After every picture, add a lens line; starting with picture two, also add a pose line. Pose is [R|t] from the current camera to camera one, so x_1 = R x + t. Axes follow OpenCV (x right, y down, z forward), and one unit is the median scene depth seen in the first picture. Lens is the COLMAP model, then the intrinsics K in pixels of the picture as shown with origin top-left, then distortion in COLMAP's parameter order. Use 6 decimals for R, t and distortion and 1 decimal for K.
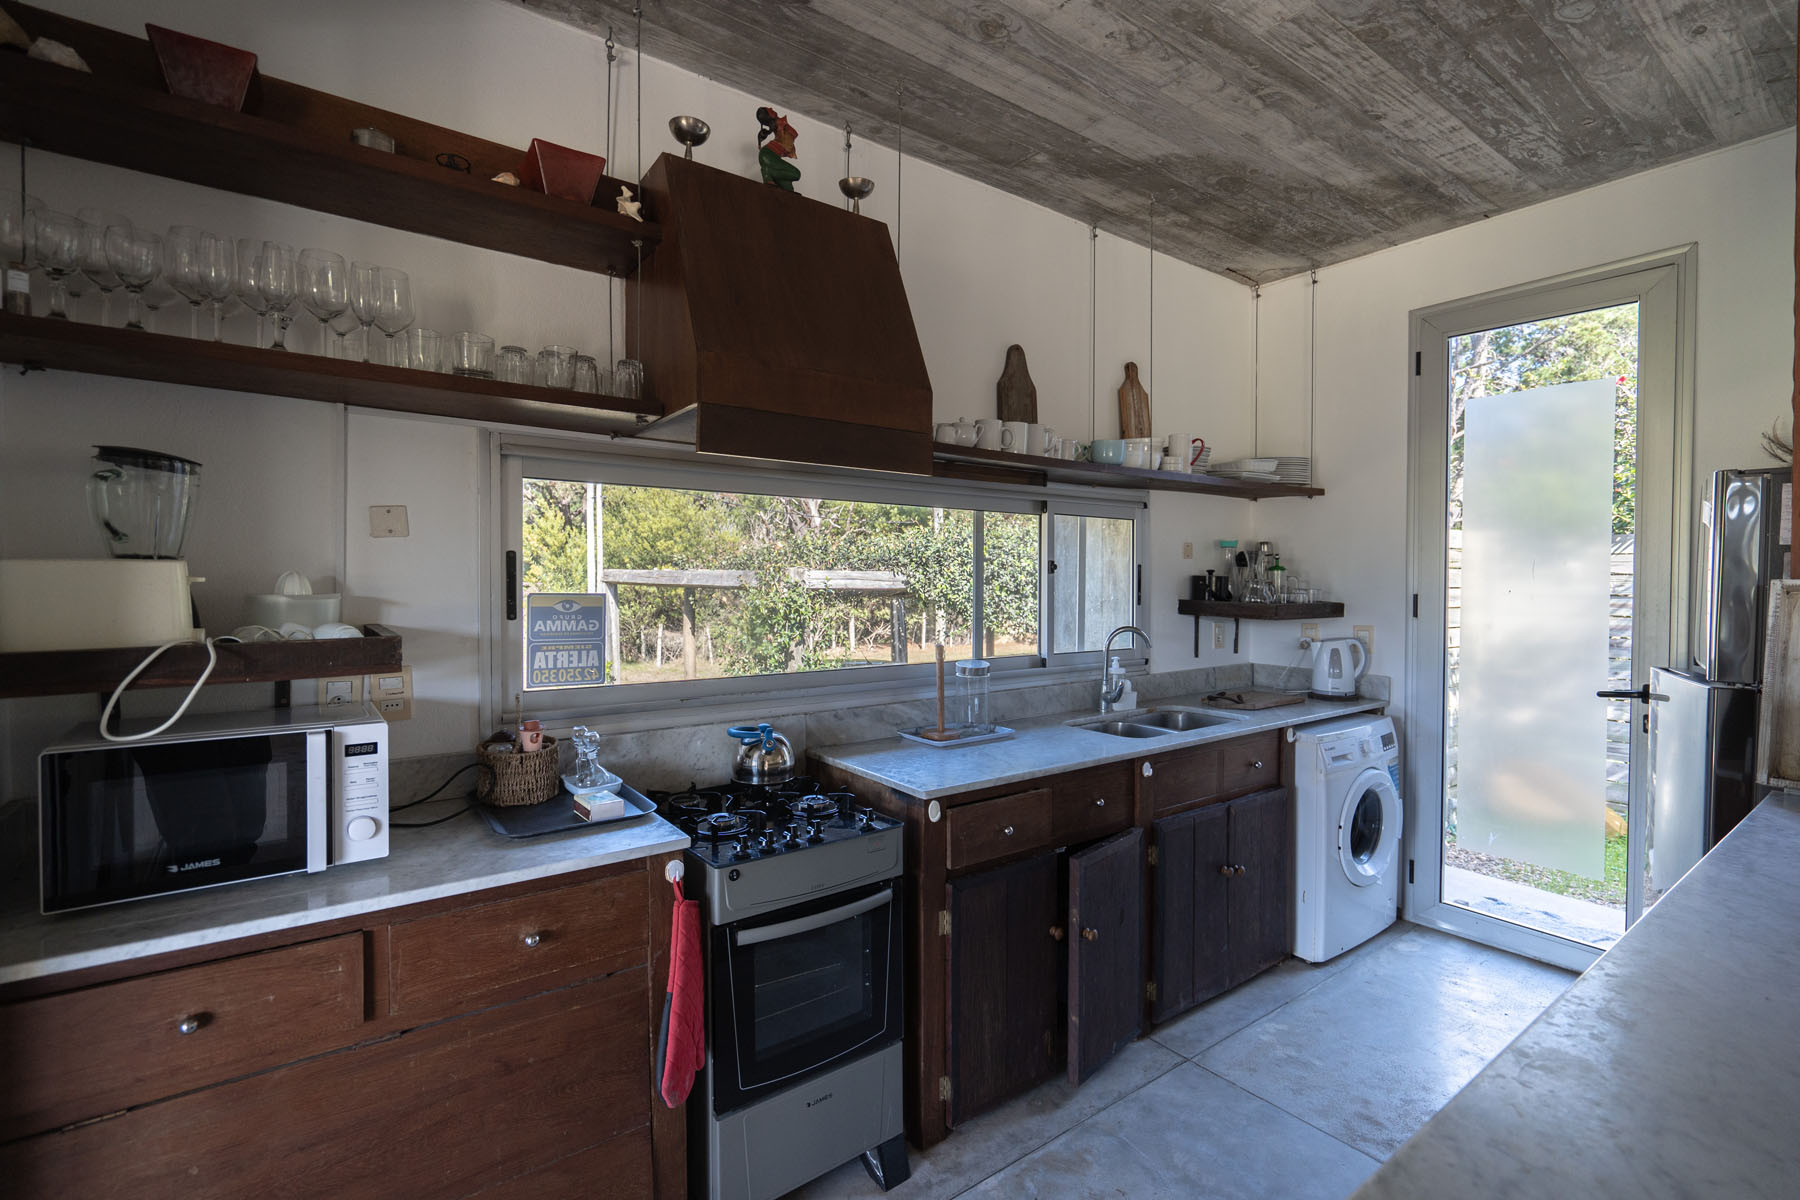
lens RADIAL K [[823.2, 0, 895.9], [0, 823.2, 597.5], [0, 0, 1]] dist [-0.003335, 0.000747]
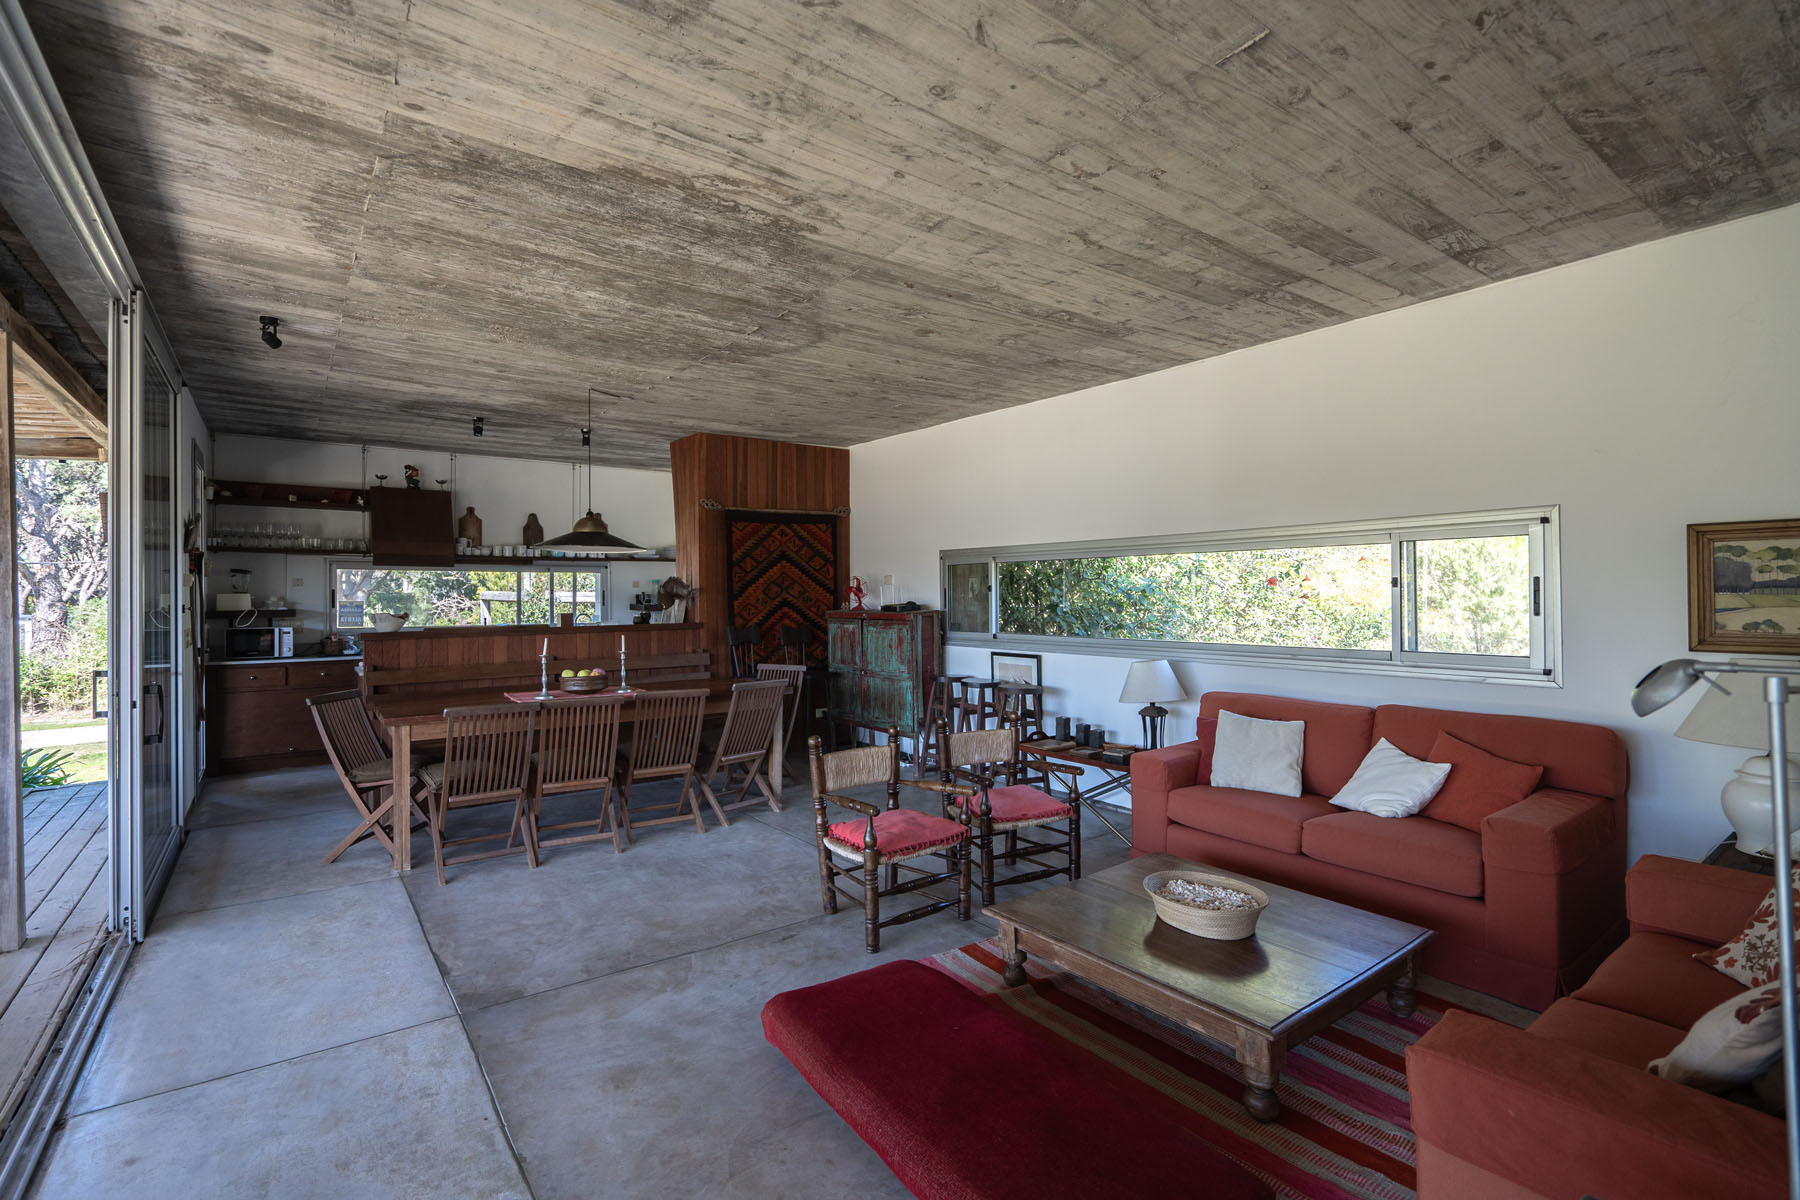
lens RADIAL K [[823.2, 0, 894.9], [0, 823.2, 595.8], [0, 0, 1]] dist [-0.003335, 0.000747]
pose [[0.999981, -0.005846, 0.002164, 2.159527], [0.005896, 0.999697, -0.023913, 0.078801], [-0.002023, 0.023926, 0.999712, -2.843328]]
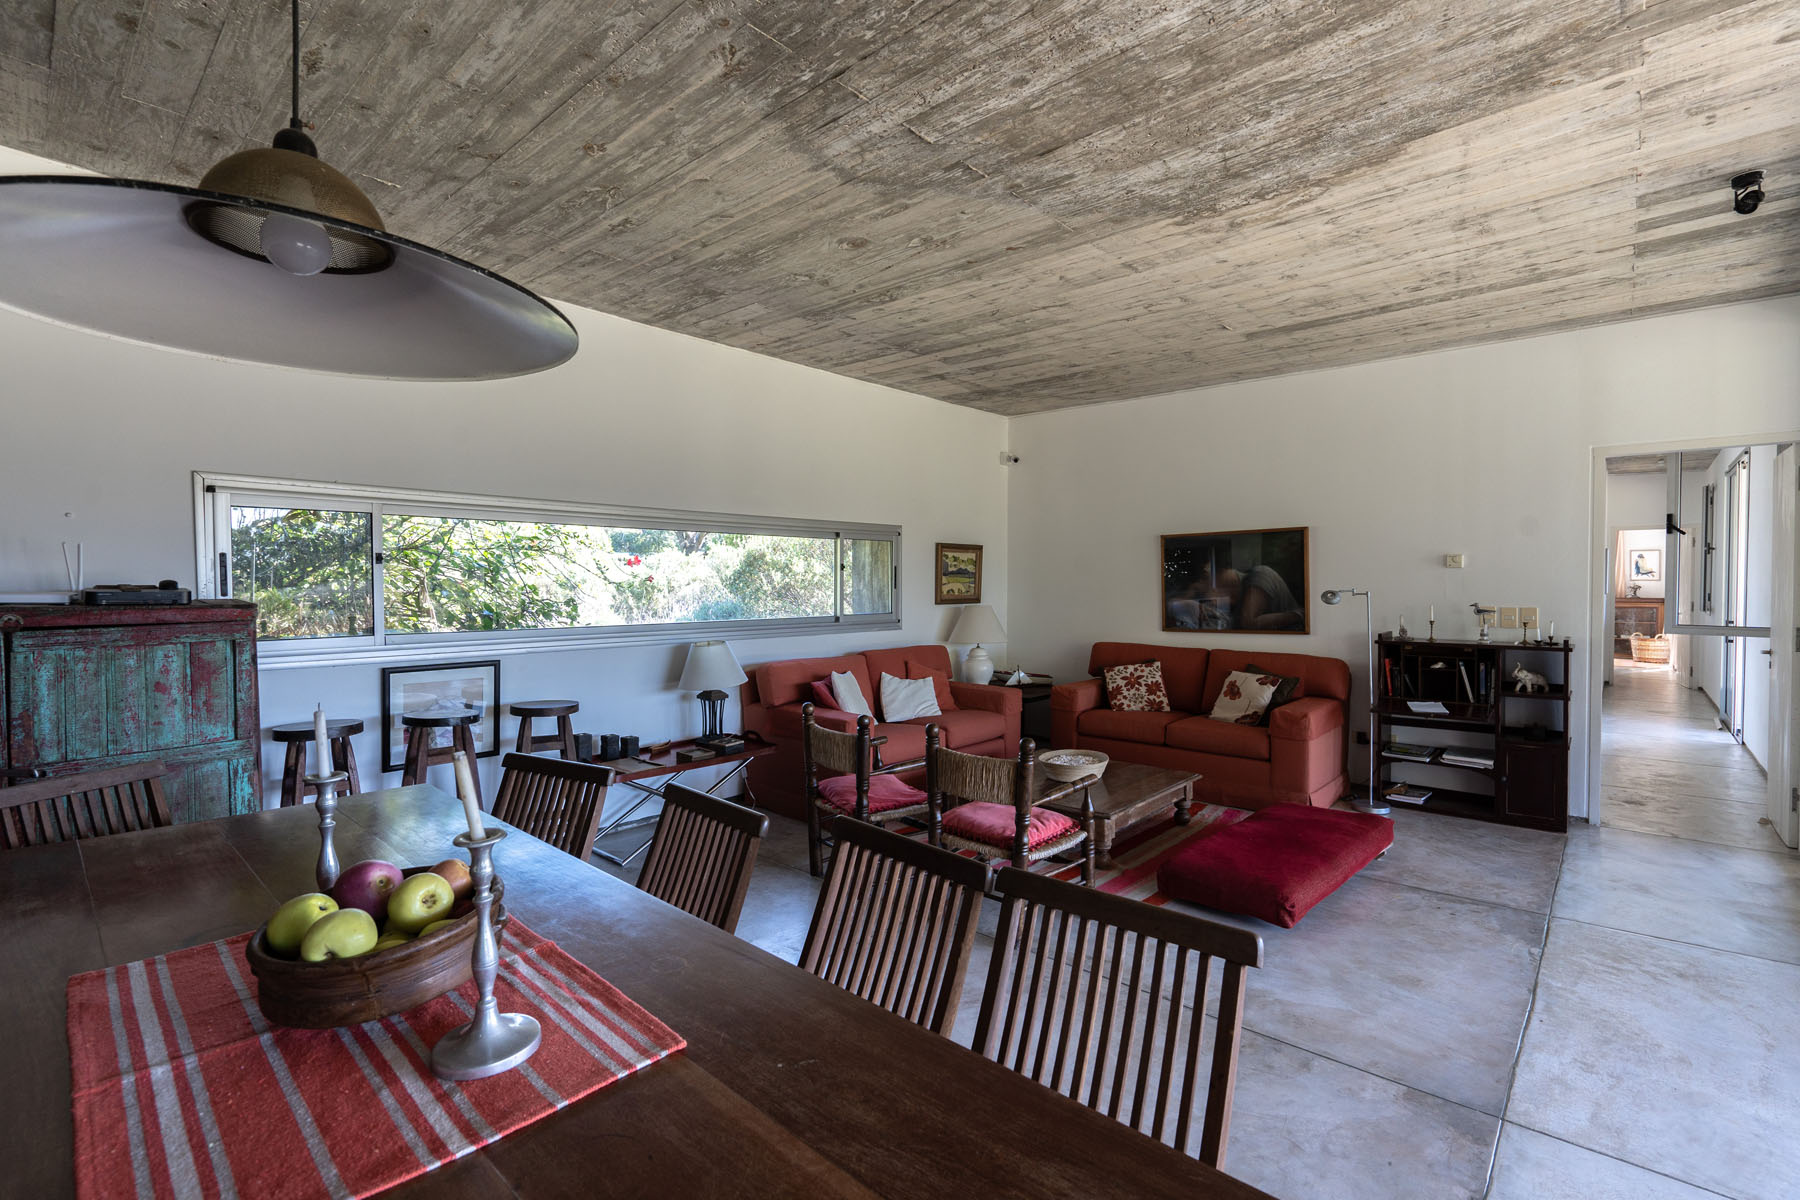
lens RADIAL K [[823.2, 0, 894.4], [0, 823.2, 594.7], [0, 0, 1]] dist [-0.003335, 0.000747]
pose [[-0.205931, -0.017882, 0.978403, -2.494658], [0.022110, 0.999493, 0.022921, -0.032026], [-0.978317, 0.026352, -0.205431, 4.077798]]
